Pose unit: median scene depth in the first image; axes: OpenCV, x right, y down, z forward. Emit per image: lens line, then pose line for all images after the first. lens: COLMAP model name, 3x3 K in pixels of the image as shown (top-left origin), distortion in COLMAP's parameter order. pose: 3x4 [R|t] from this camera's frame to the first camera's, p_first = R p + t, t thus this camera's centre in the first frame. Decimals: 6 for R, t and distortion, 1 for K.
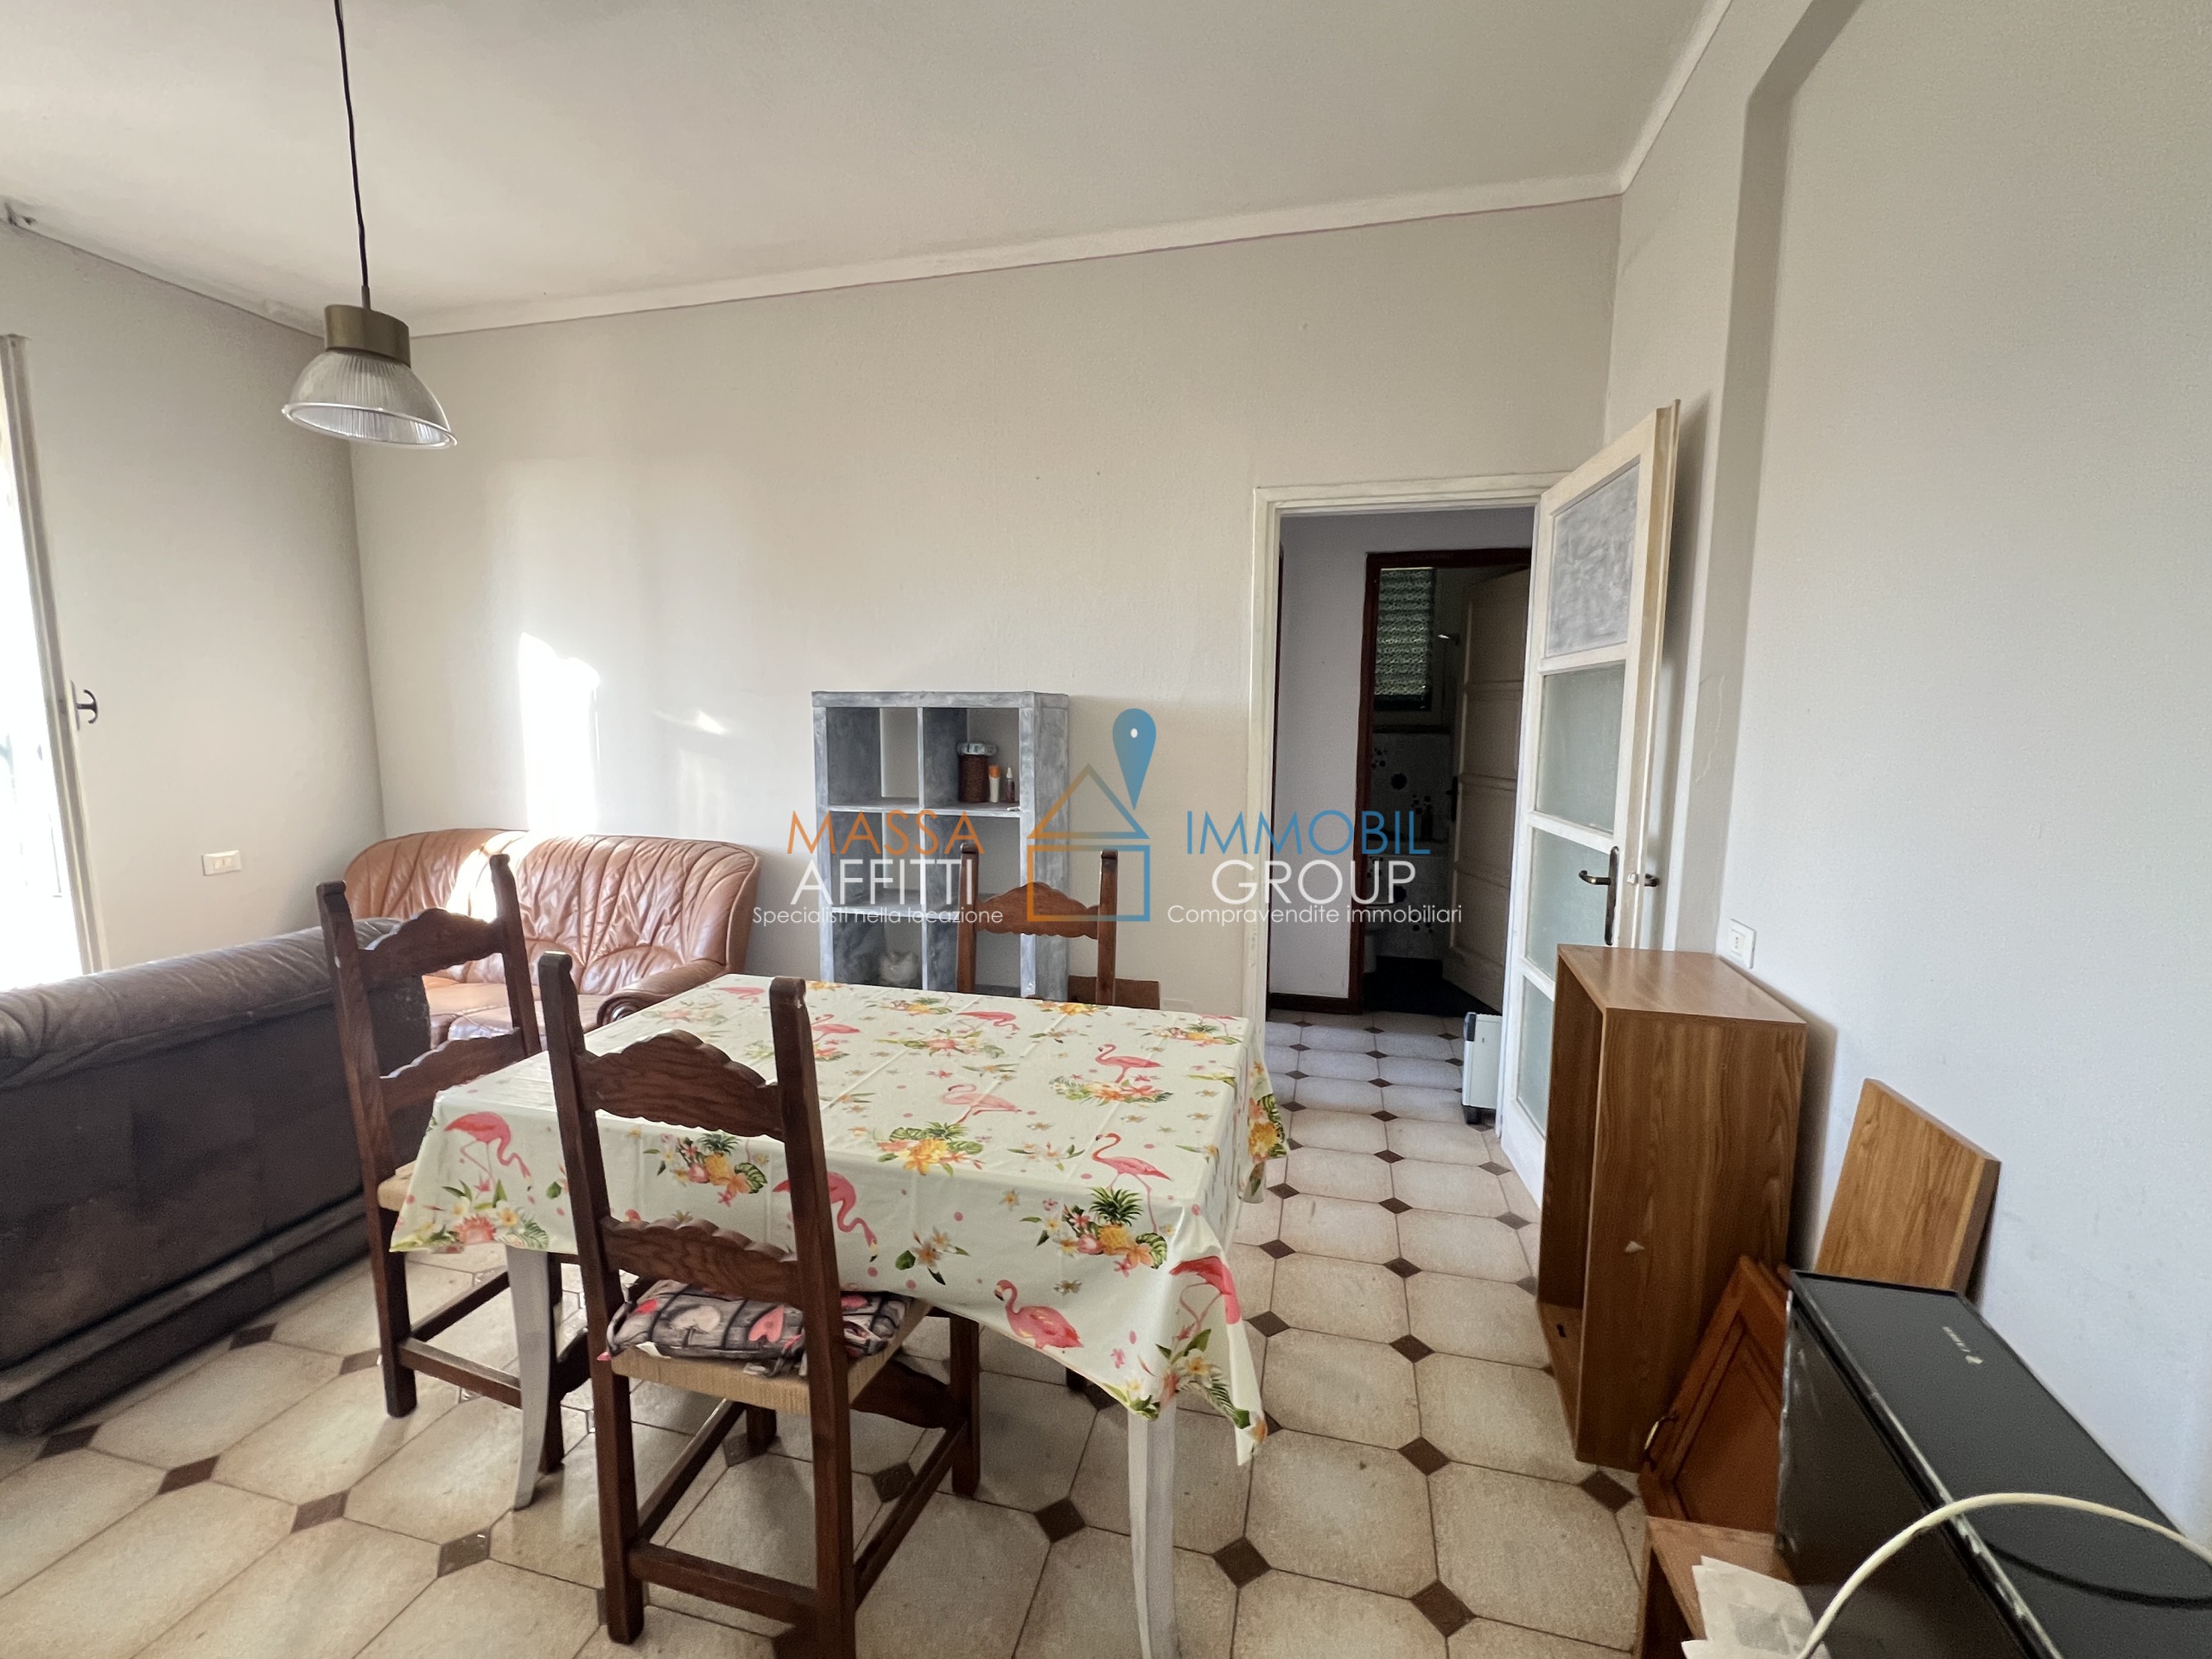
lens RADIAL K [[930.8, 0, 1098.0], [0, 930.8, 825.2], [0, 0, 1]] dist [-0.001369, 0.000271]
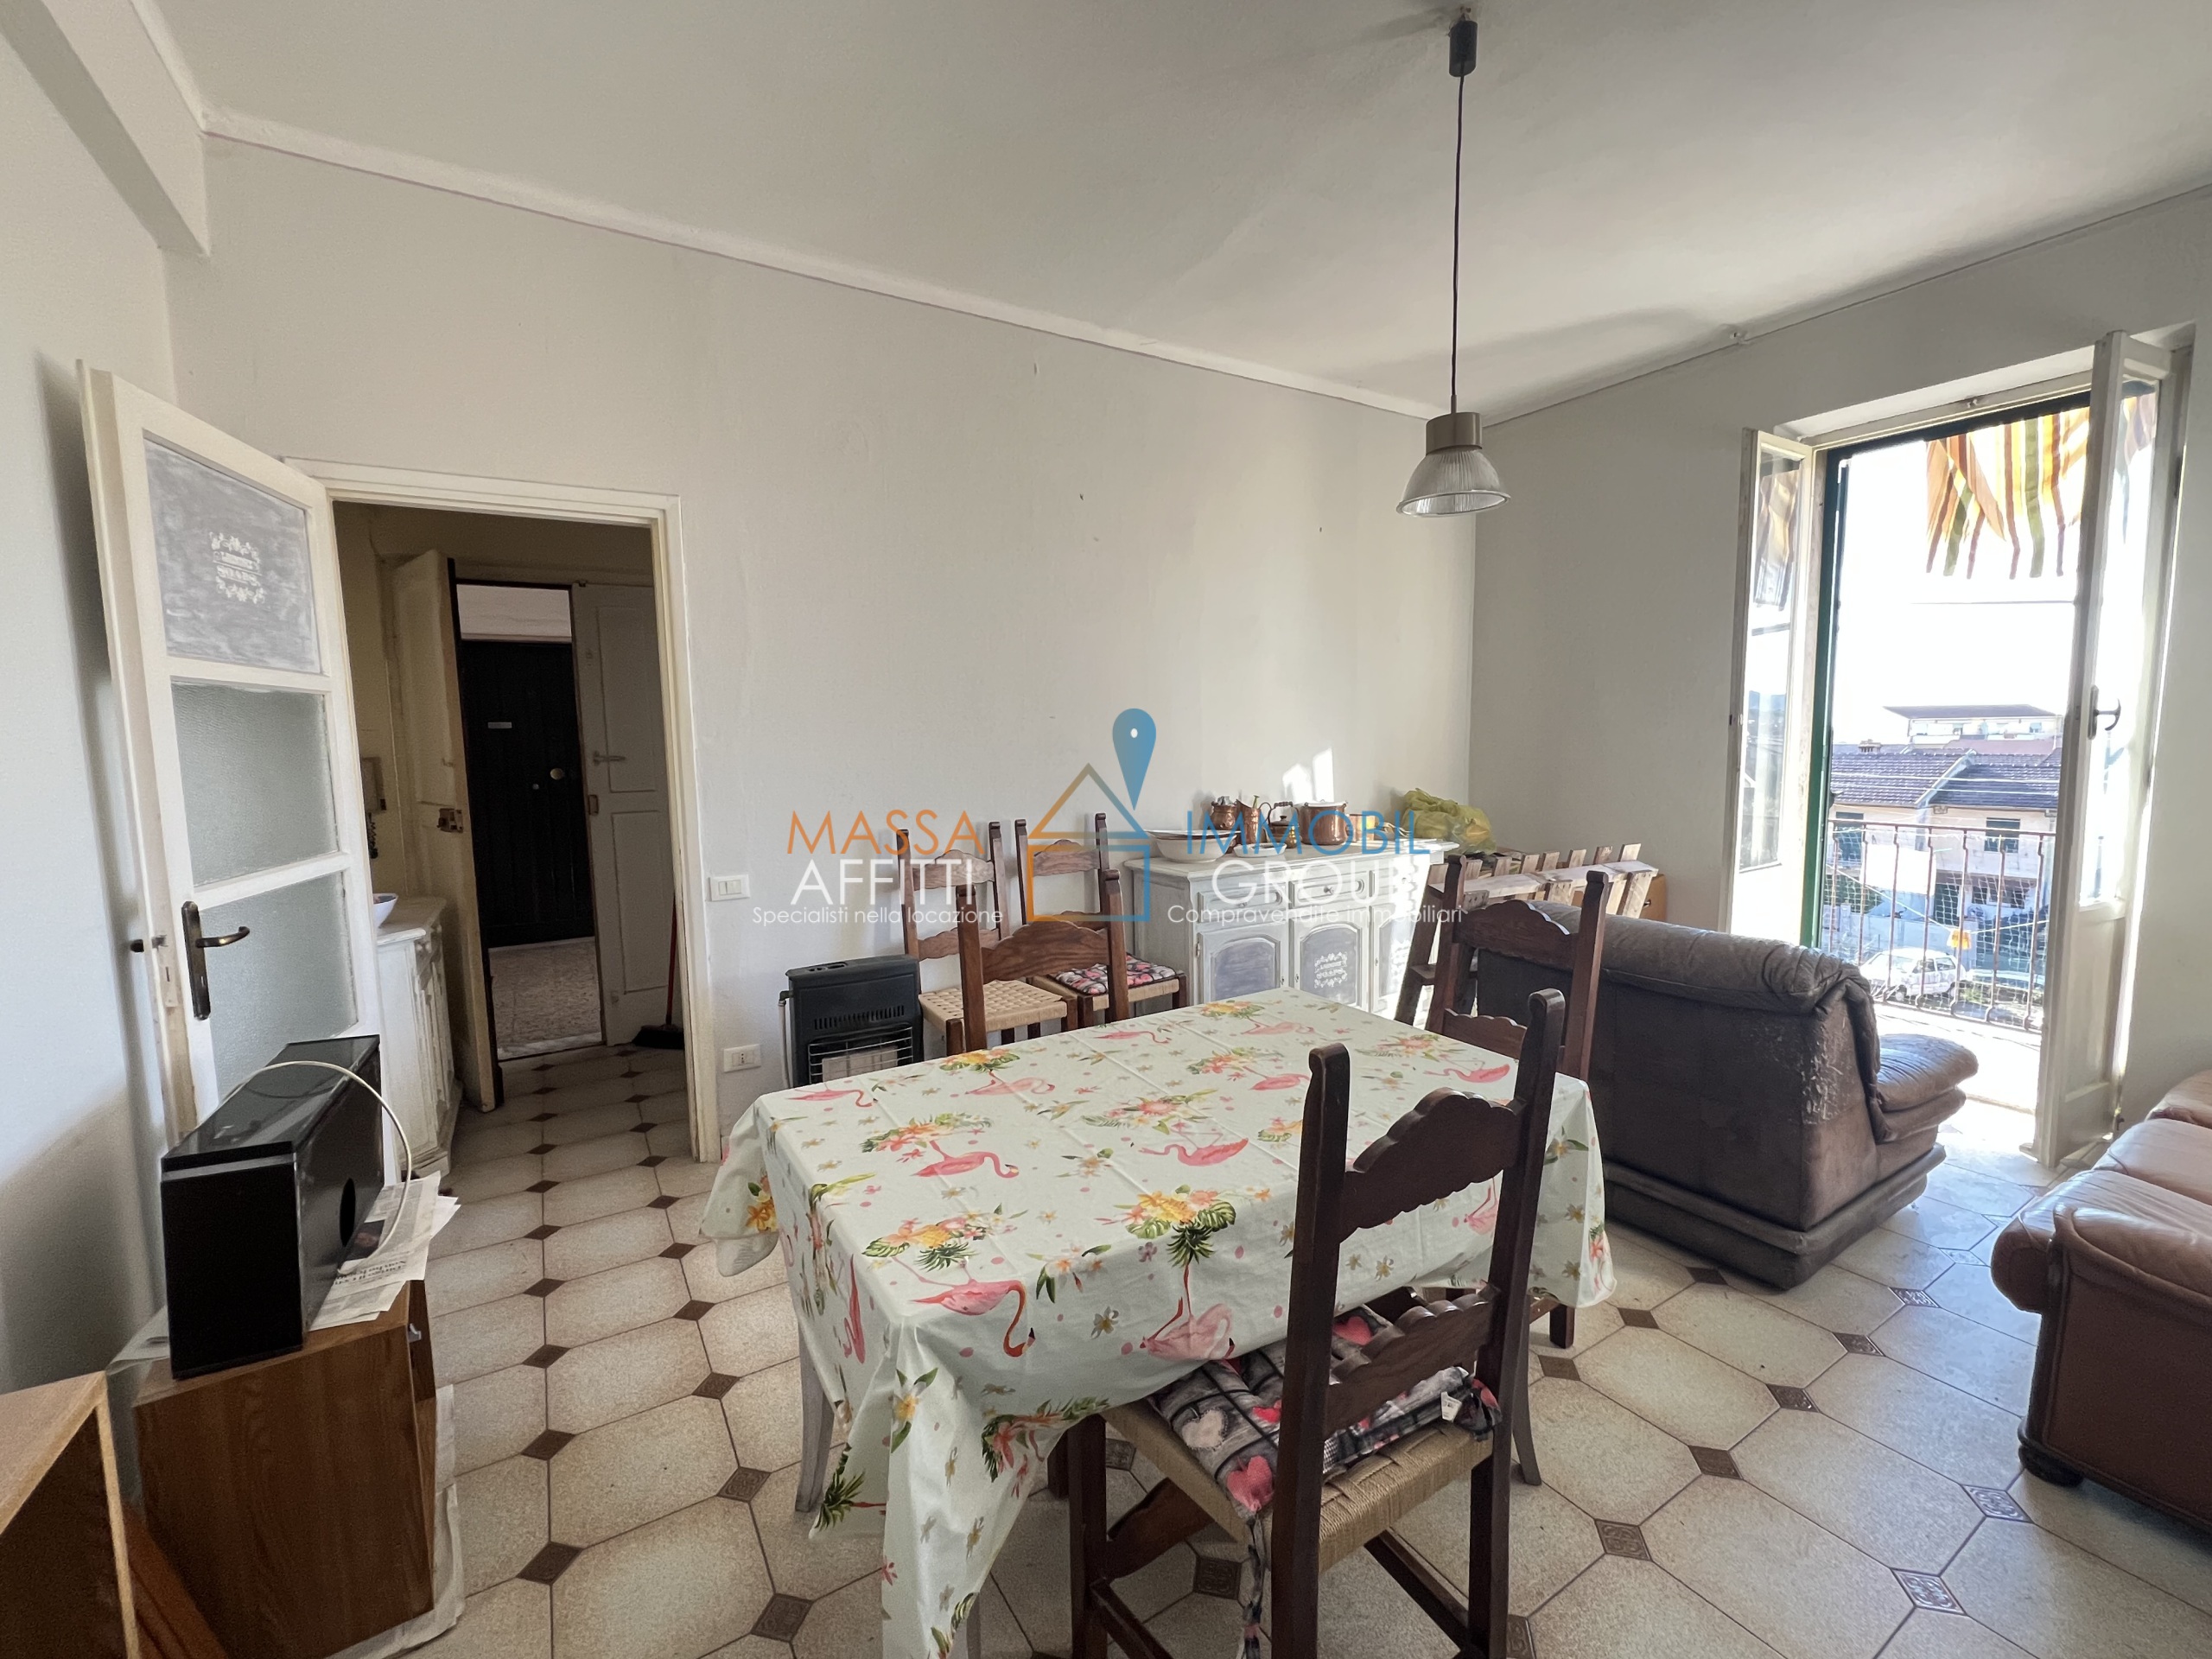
lens RADIAL K [[930.8, 0, 1104.2], [0, 930.8, 816.2], [0, 0, 1]] dist [-0.001369, 0.000271]
pose [[-0.694242, 0.073545, -0.715975, 0.423233], [-0.067719, 0.983678, 0.166708, -0.159046], [0.716549, 0.164221, -0.677930, 1.343892]]
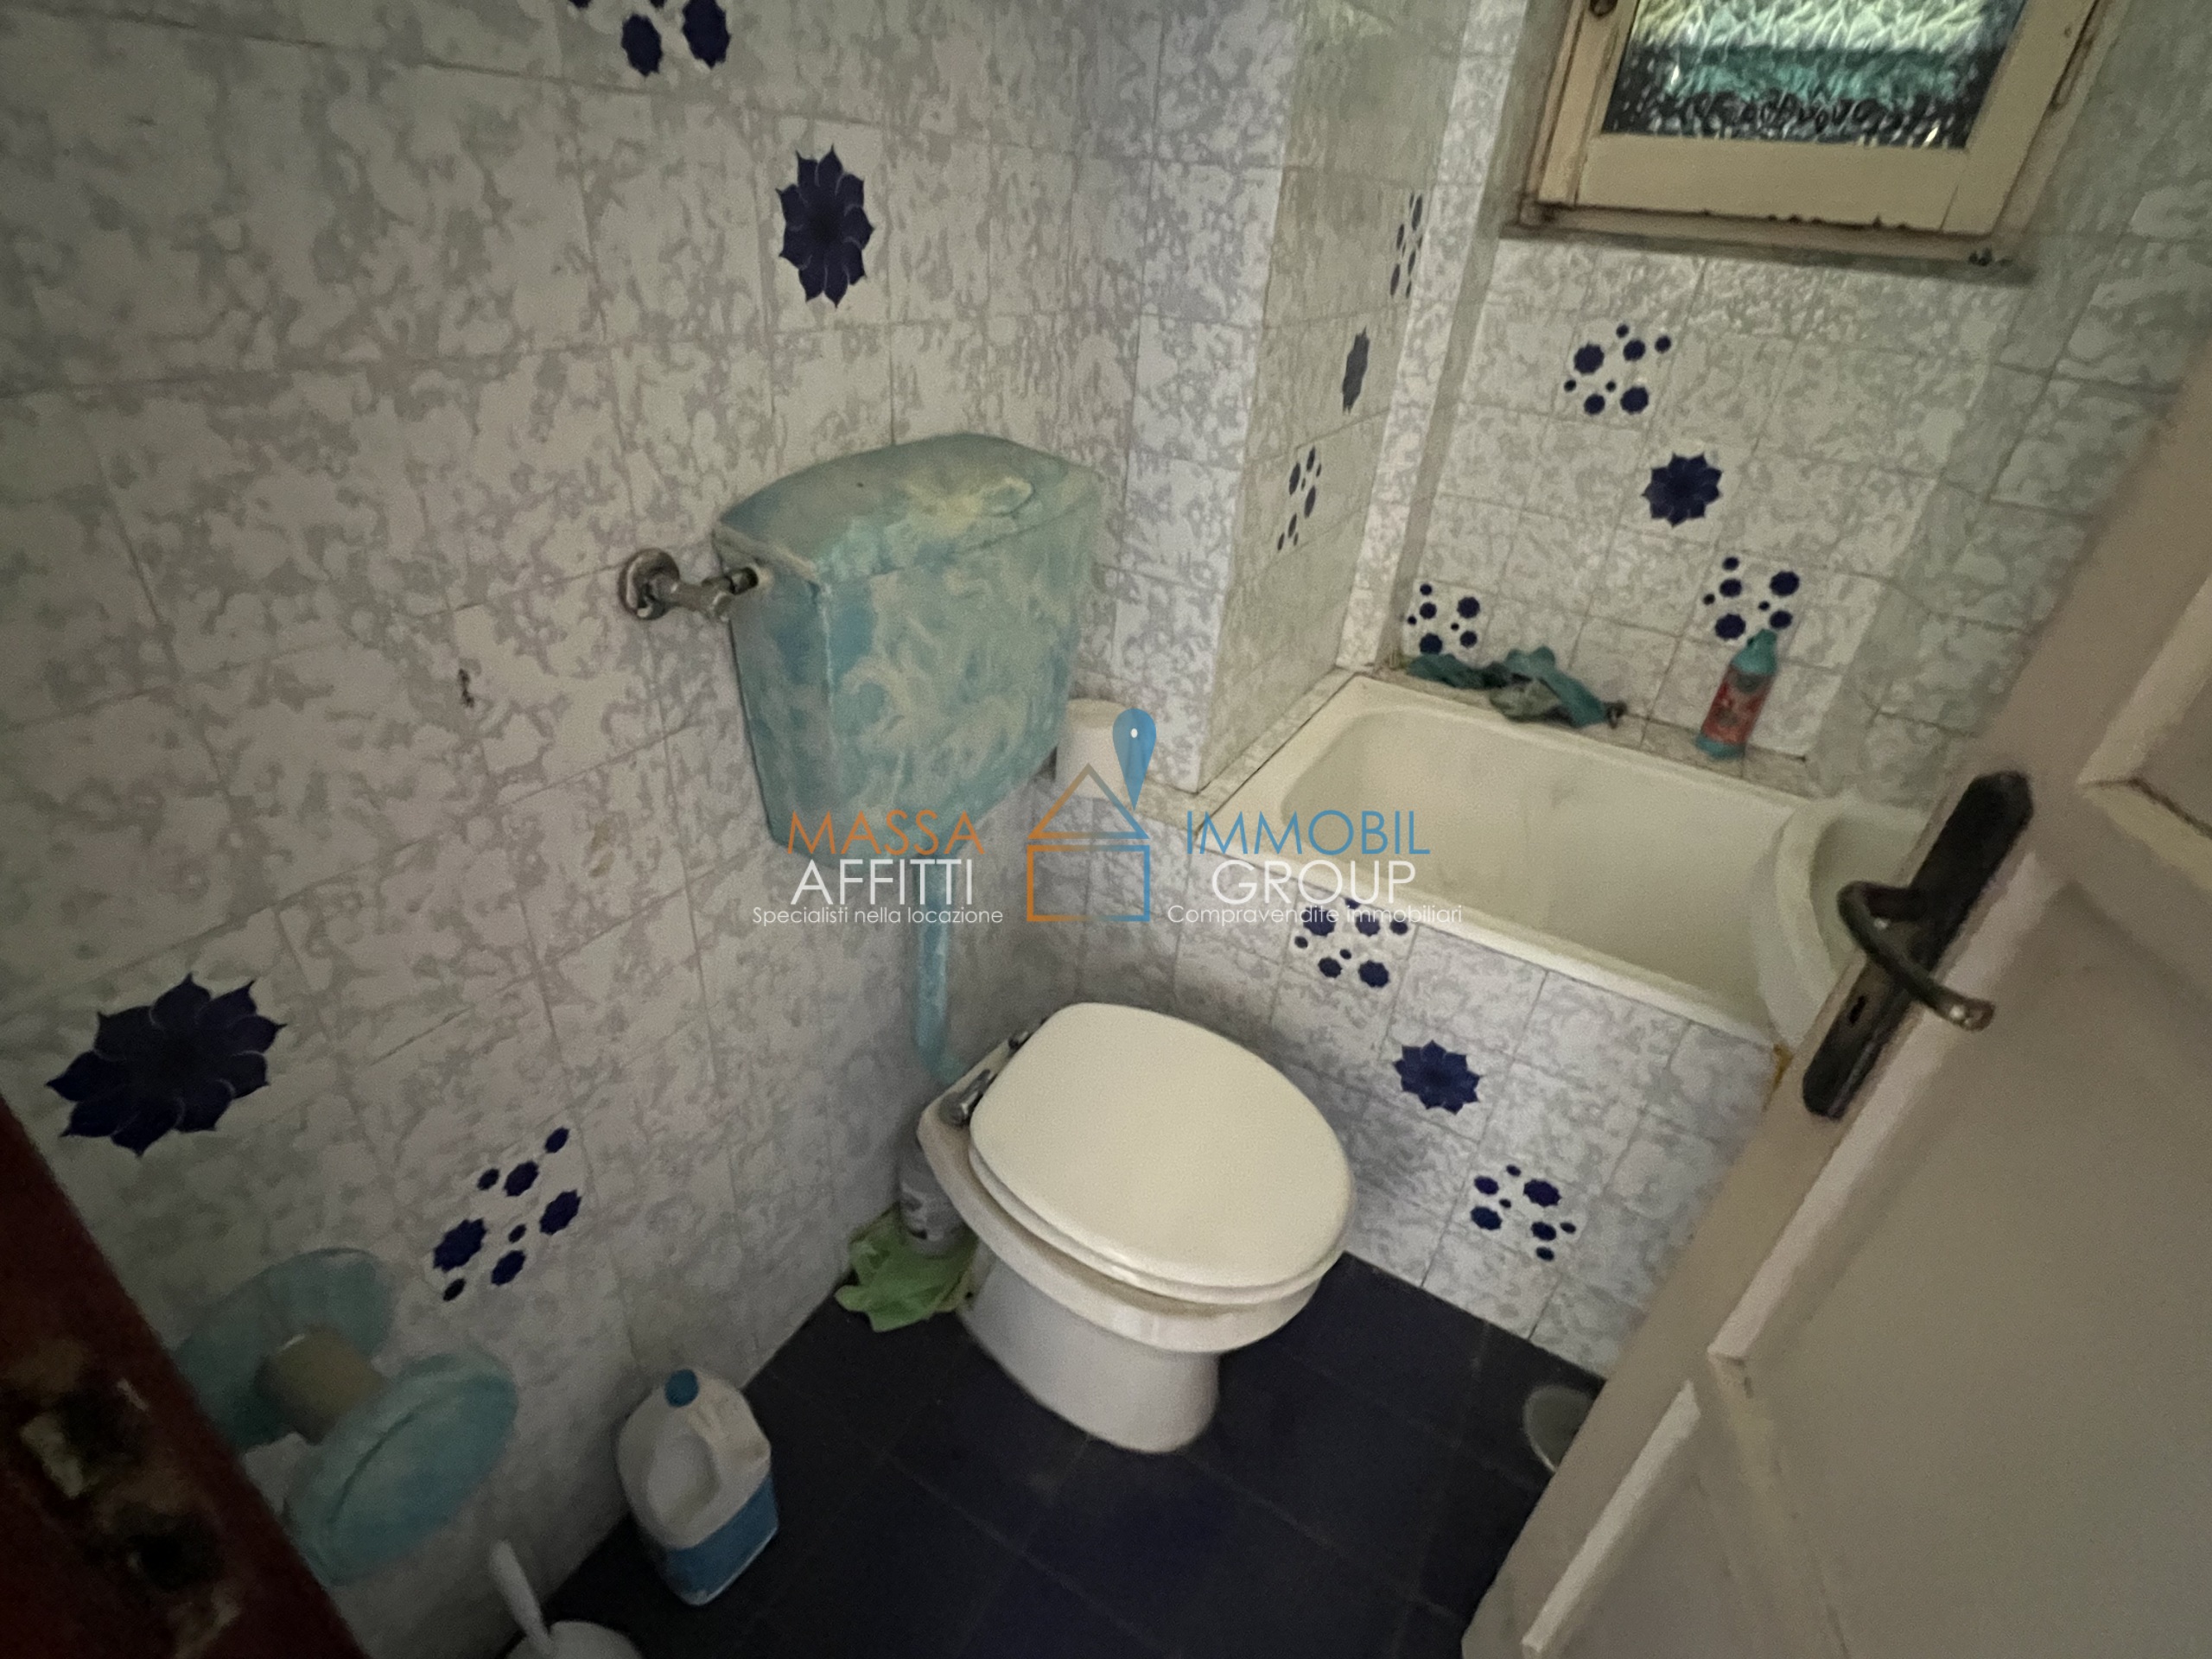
lens RADIAL K [[1049.4, 0, 1091.9], [0, 1049.4, 825.5], [0, 0, 1]] dist [-0.003271, 0.001684]
pose [[0.961259, 0.194660, -0.195164, 0.764029], [-0.097503, 0.902366, 0.419797, -0.206397], [0.257827, -0.384504, 0.886387, 2.132277]]
